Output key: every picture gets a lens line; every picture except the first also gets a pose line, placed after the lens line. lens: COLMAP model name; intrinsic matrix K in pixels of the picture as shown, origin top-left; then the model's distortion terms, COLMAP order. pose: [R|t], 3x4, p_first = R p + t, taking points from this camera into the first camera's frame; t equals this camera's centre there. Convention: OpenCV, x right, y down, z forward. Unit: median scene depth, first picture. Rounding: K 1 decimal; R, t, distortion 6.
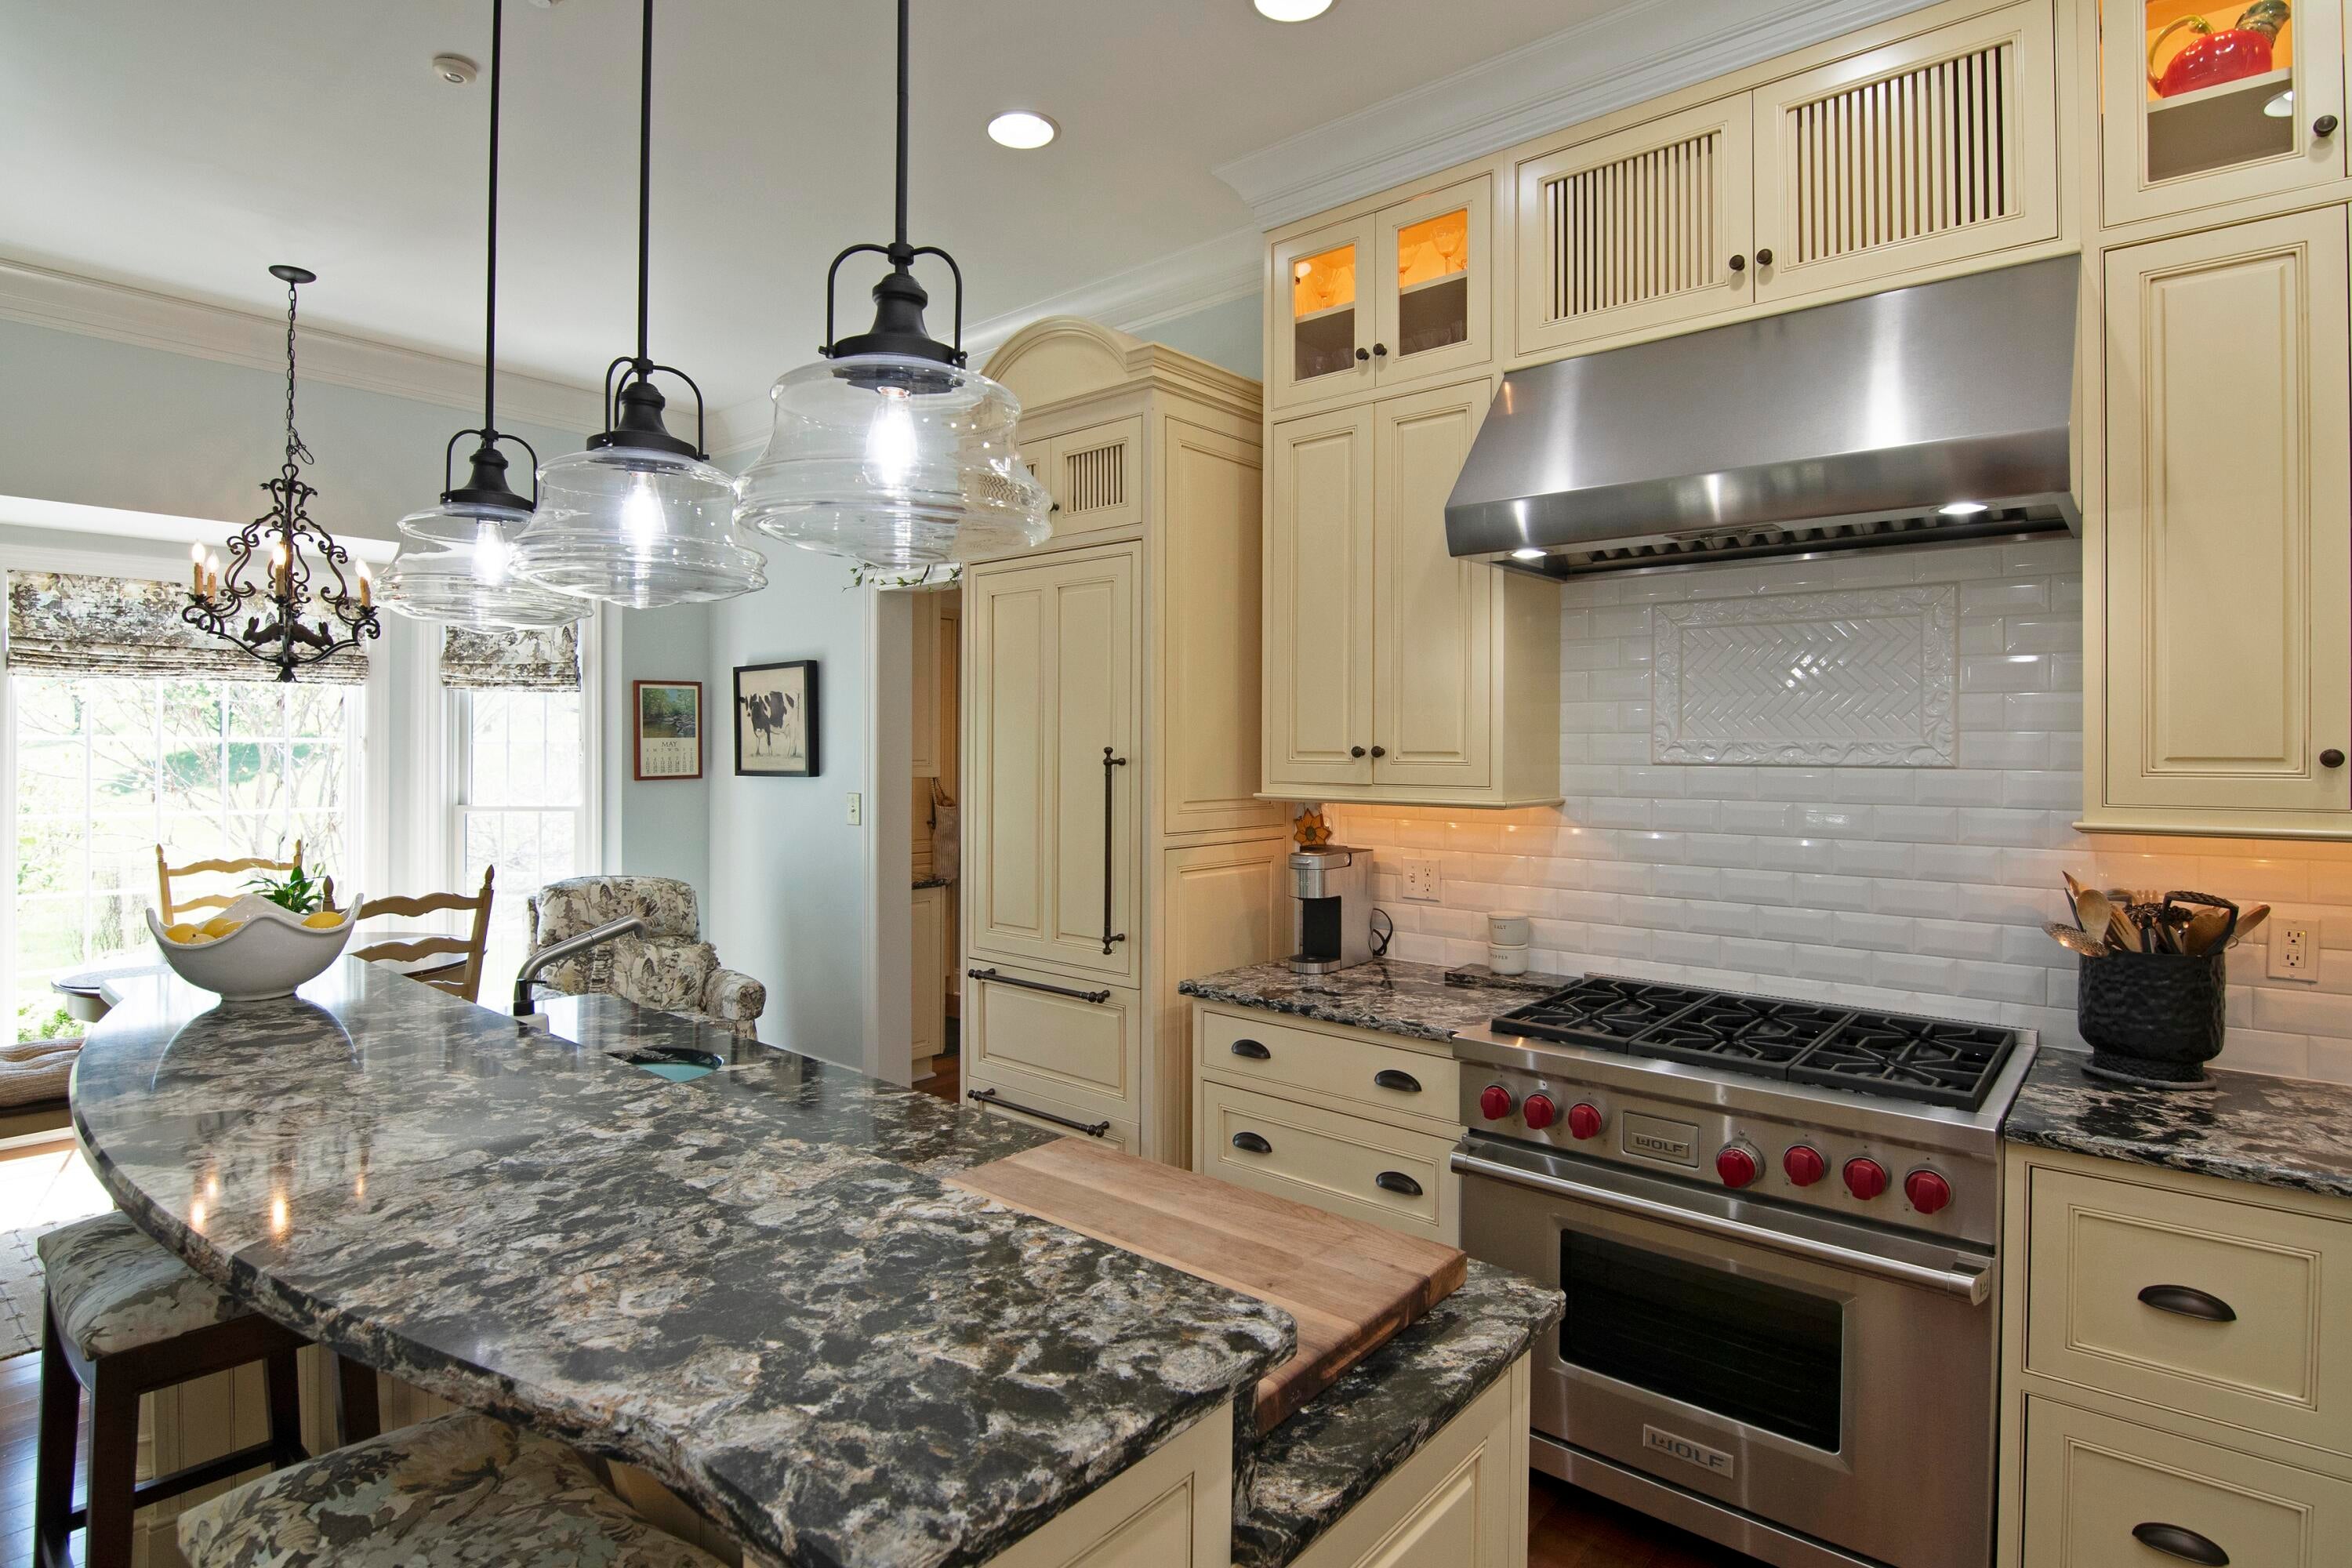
lens RADIAL K [[1205.6, 0, 1175.5], [0, 1205.6, 749.4], [0, 0, 1]] dist [-0.001278, -0.008540]
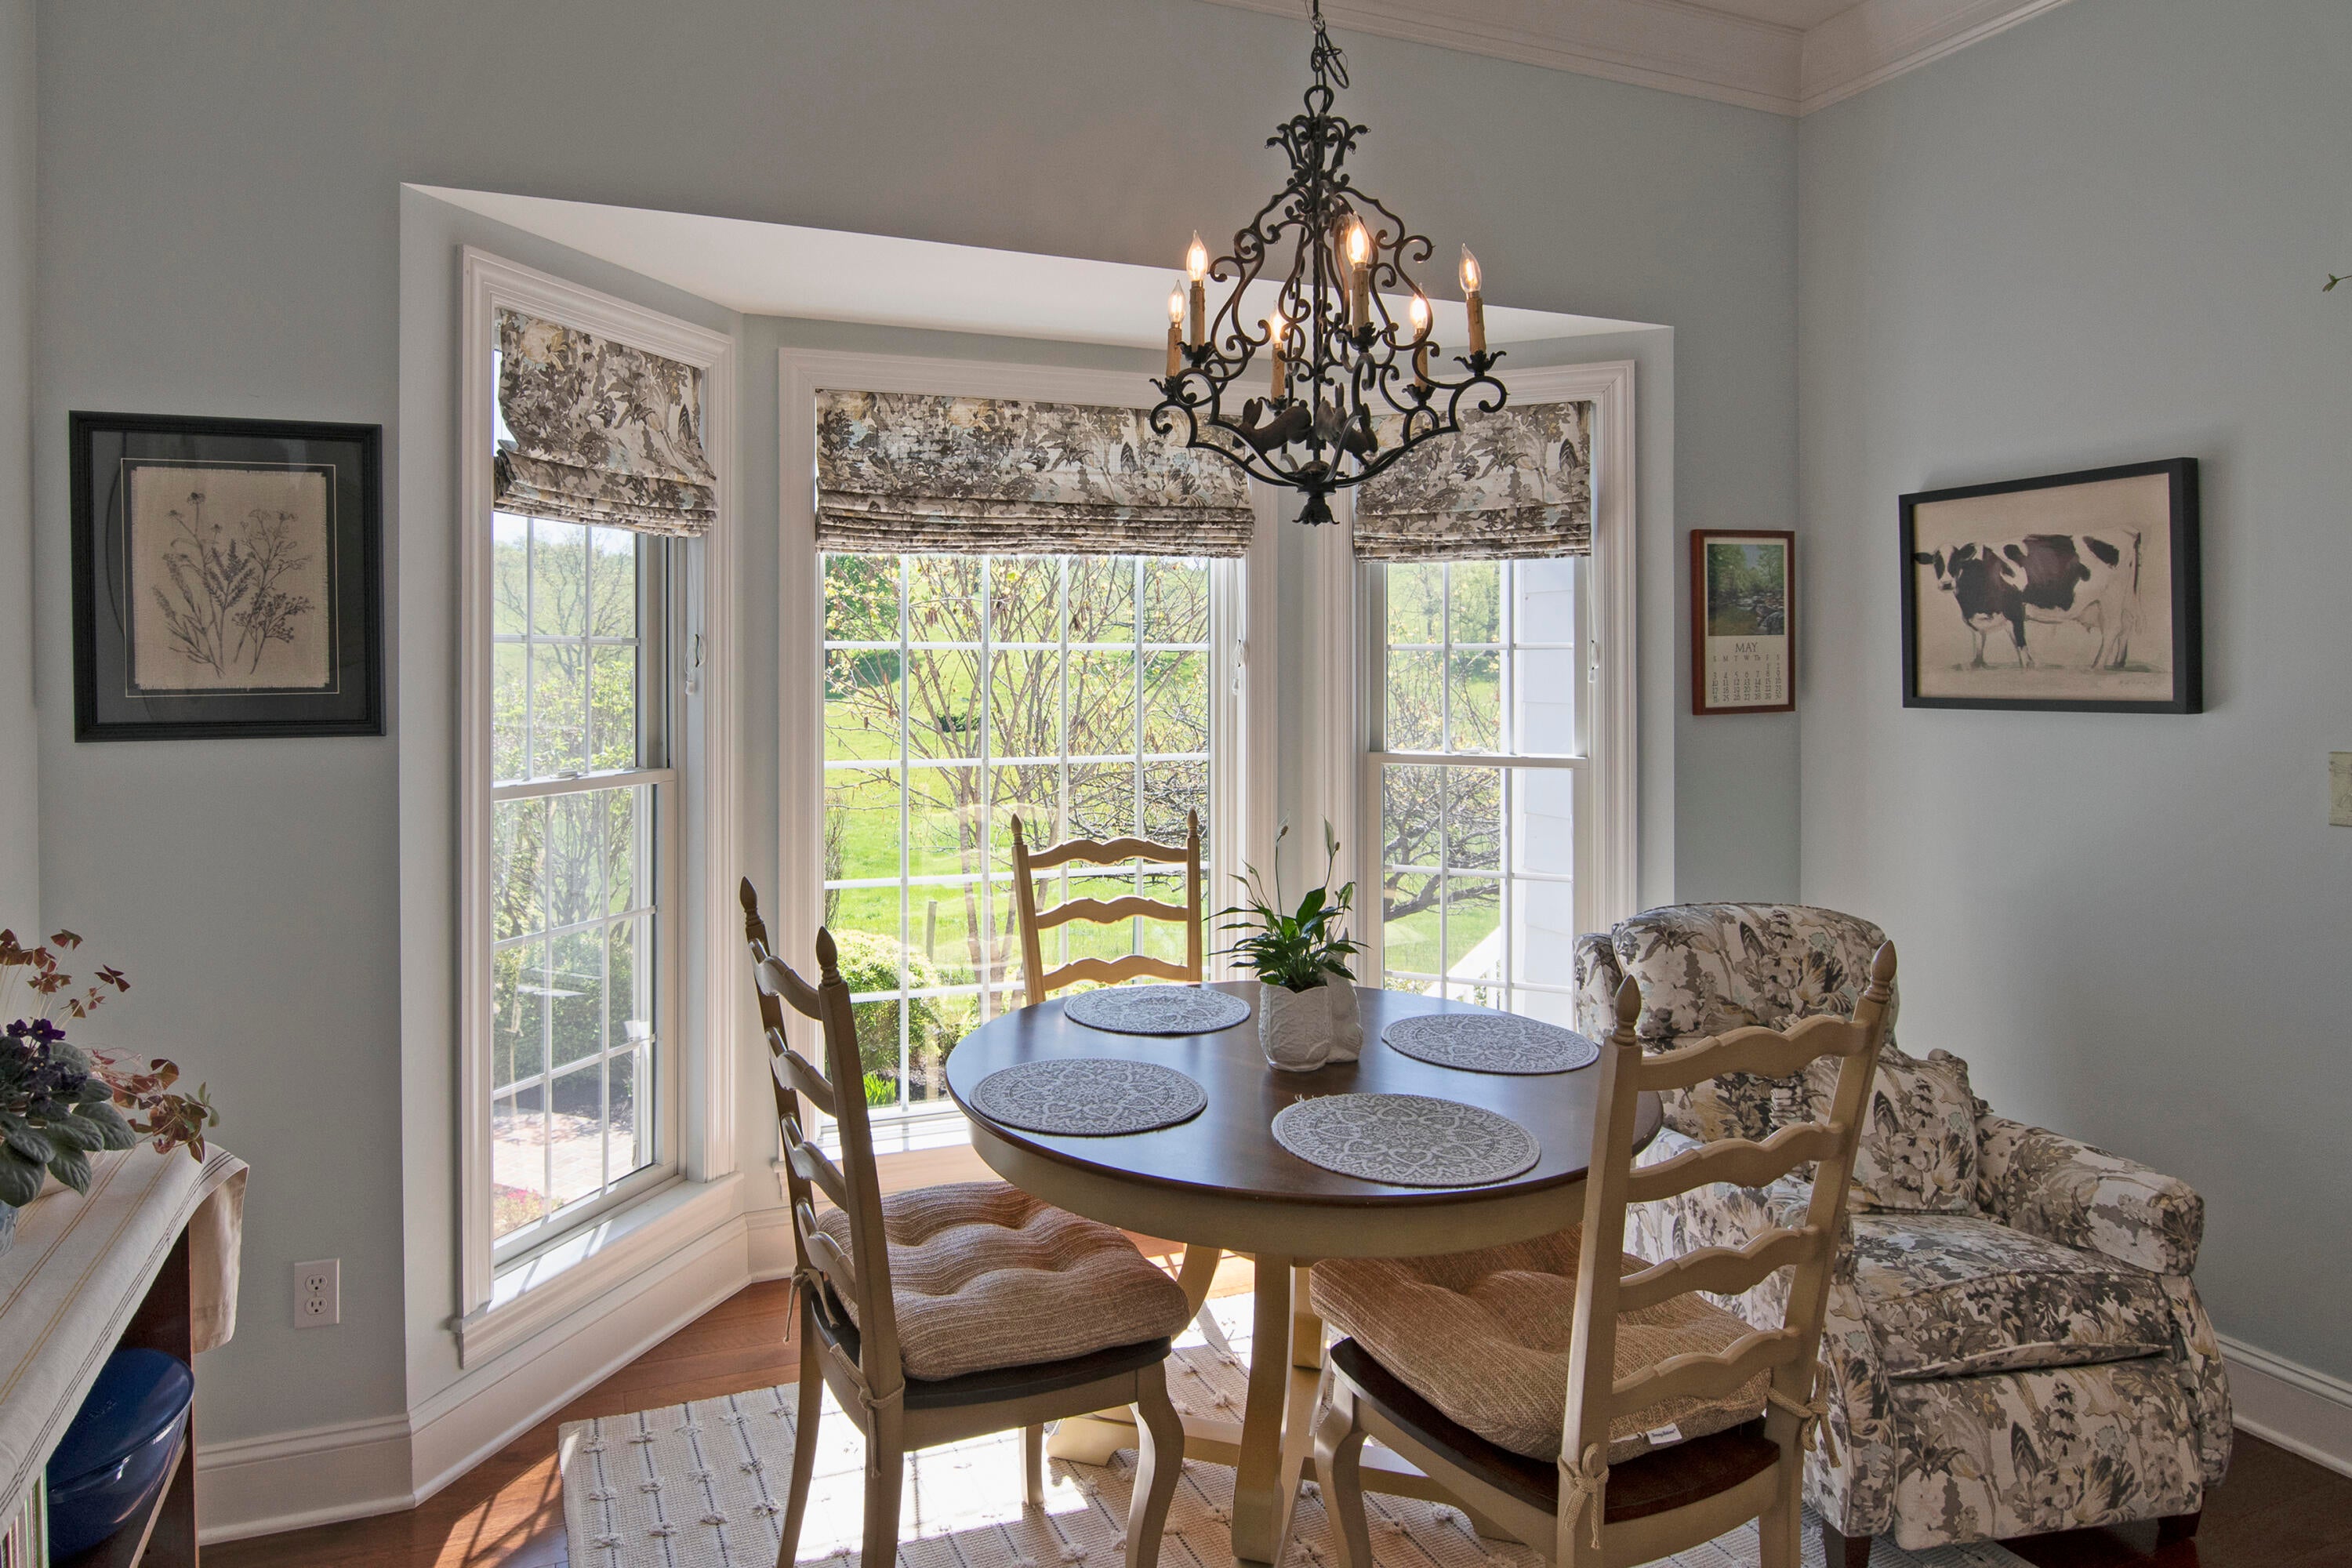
lens RADIAL K [[1565.5, 0, 1176.2], [0, 1565.5, 662.1], [0, 0, 1]] dist [0.003751, 0.000641]
pose [[0.888759, -0.006482, -0.458329, -0.376792], [0.006429, 0.999978, -0.001676, 0.001948], [0.458330, -0.001457, 0.888781, 0.301008]]
